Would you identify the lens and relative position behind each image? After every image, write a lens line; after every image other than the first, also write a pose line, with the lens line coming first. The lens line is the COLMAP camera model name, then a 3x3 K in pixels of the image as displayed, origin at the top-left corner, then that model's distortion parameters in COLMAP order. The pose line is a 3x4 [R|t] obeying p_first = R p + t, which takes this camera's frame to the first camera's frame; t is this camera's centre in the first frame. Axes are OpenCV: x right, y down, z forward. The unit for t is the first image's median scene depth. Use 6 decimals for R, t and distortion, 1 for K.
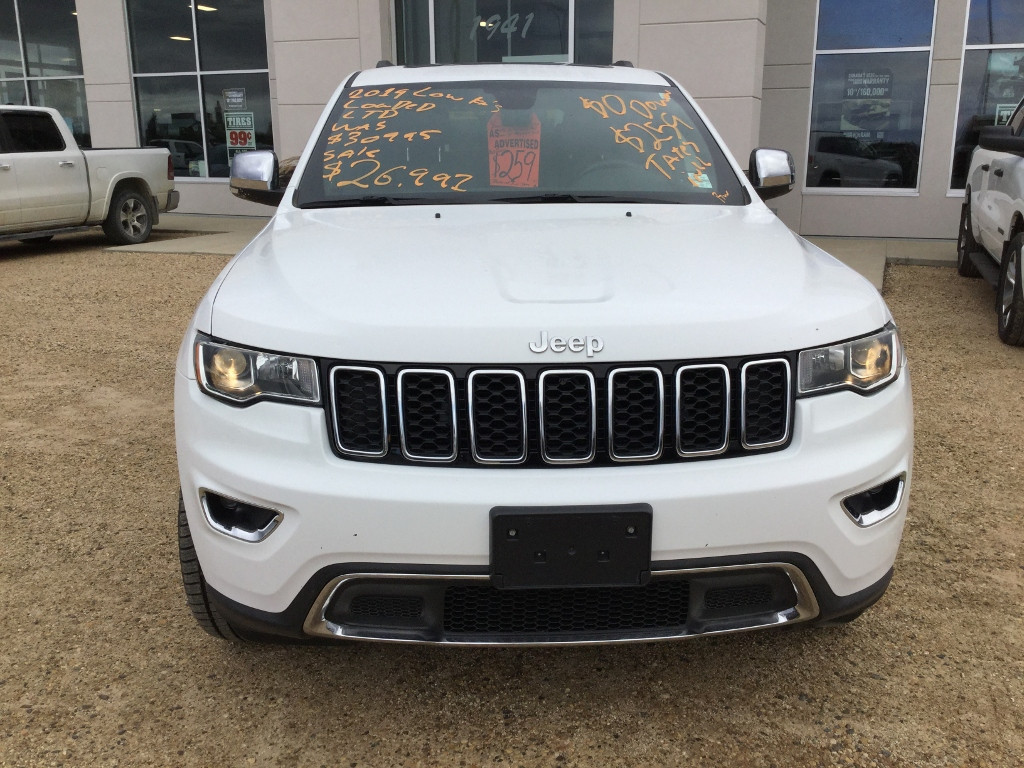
lens RADIAL K [[889.9, 0, 510.8], [0, 889.9, 397.0], [0, 0, 1]] dist [0.138940, -0.276828]
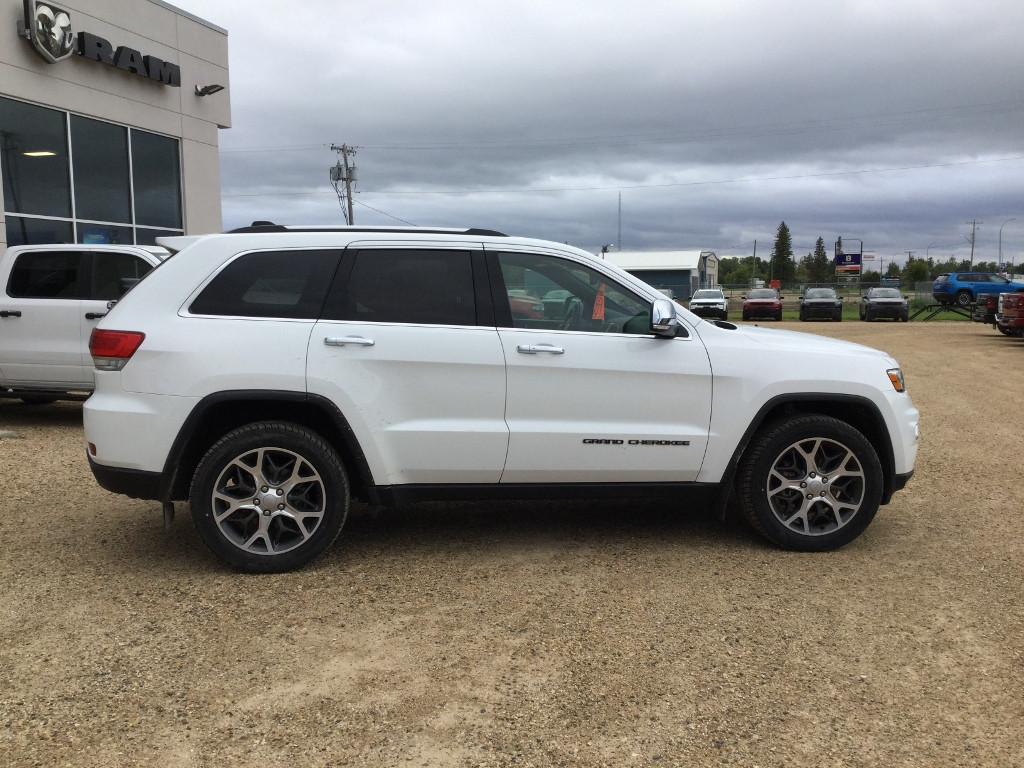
lens RADIAL K [[889.9, 0, 510.8], [0, 889.9, 397.0], [0, 0, 1]] dist [0.138940, -0.276828]
pose [[-0.059081, -0.151259, 0.986727, -3.891061], [0.253846, 0.953685, 0.161393, -0.977994], [-0.965439, 0.260012, -0.017949, 2.972371]]
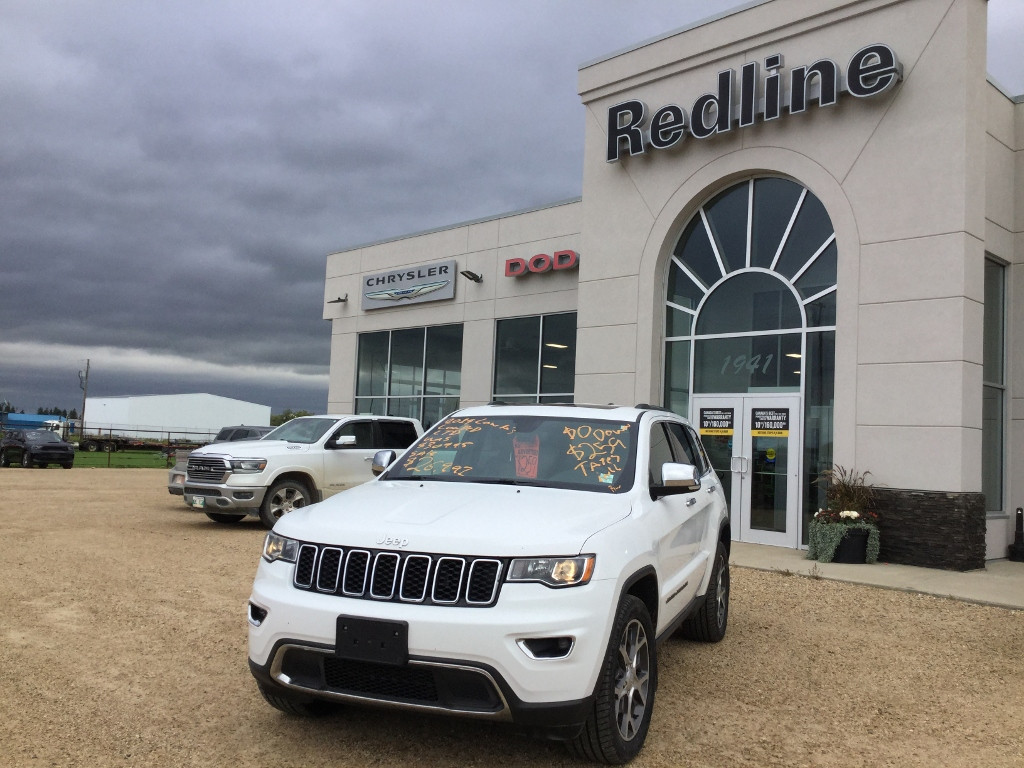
lens RADIAL K [[889.9, 0, 510.8], [0, 889.9, 397.0], [0, 0, 1]] dist [0.138940, -0.276828]
pose [[0.913837, 0.015267, -0.405794, 0.724787], [-0.148607, 0.942548, -0.299197, 0.130174], [0.377912, 0.333722, 0.863604, -0.510965]]
